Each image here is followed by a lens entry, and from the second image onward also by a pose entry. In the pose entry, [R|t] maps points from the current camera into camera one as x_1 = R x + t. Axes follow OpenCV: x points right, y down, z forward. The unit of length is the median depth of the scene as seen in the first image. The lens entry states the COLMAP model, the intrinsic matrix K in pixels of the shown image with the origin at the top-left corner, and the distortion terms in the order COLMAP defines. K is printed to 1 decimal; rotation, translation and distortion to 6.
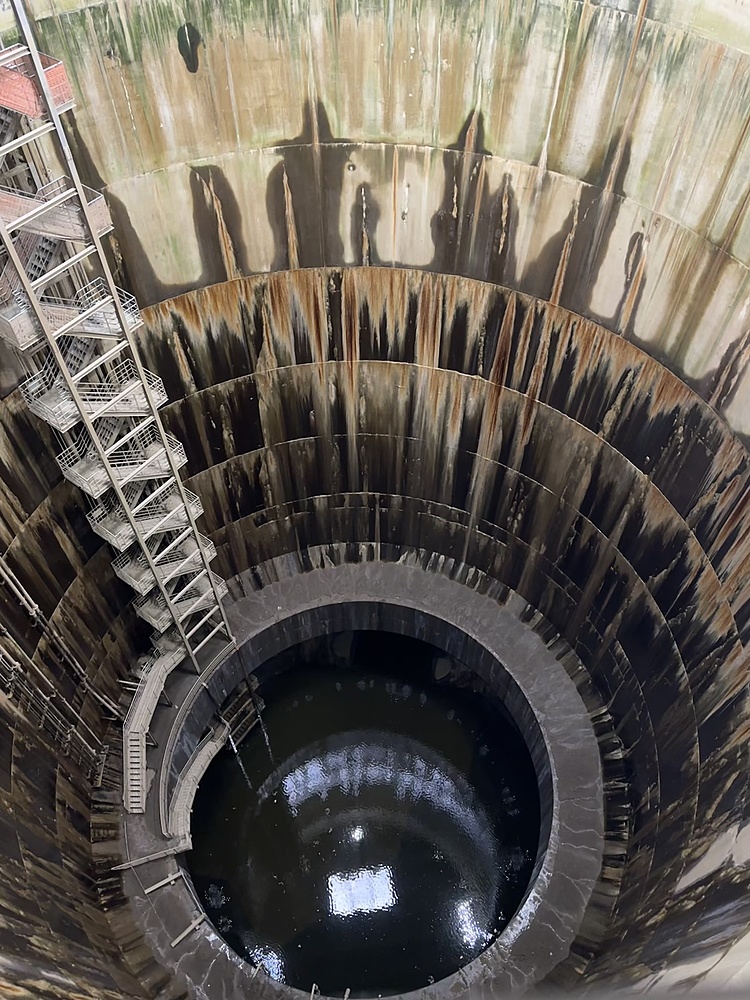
lens RADIAL K [[763.4, 0, 376.5], [0, 763.4, 500.8], [0, 0, 1]] dist [-0.001664, -0.004660]
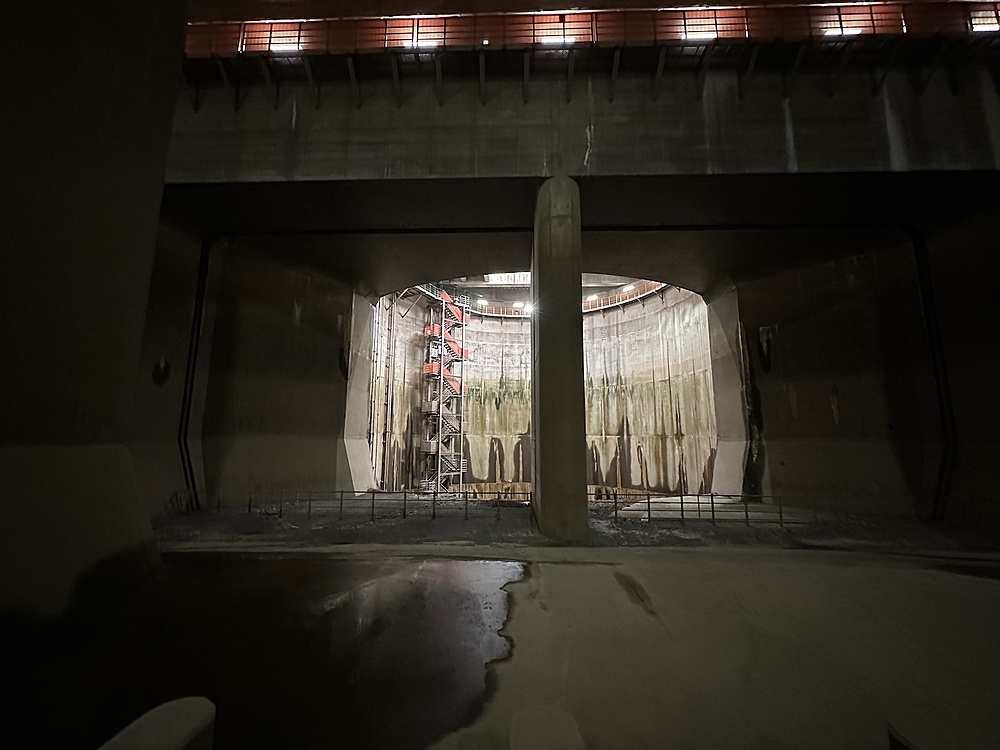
lens RADIAL K [[400.4, 0, 499.0], [0, 400.4, 377.3], [0, 0, 1]] dist [0.000116, -0.000001]
pose [[0.983895, -0.024526, -0.177059, 0.092599], [-0.145276, 0.467408, -0.872024, 0.918155], [0.104146, 0.883702, 0.456317, 0.011043]]
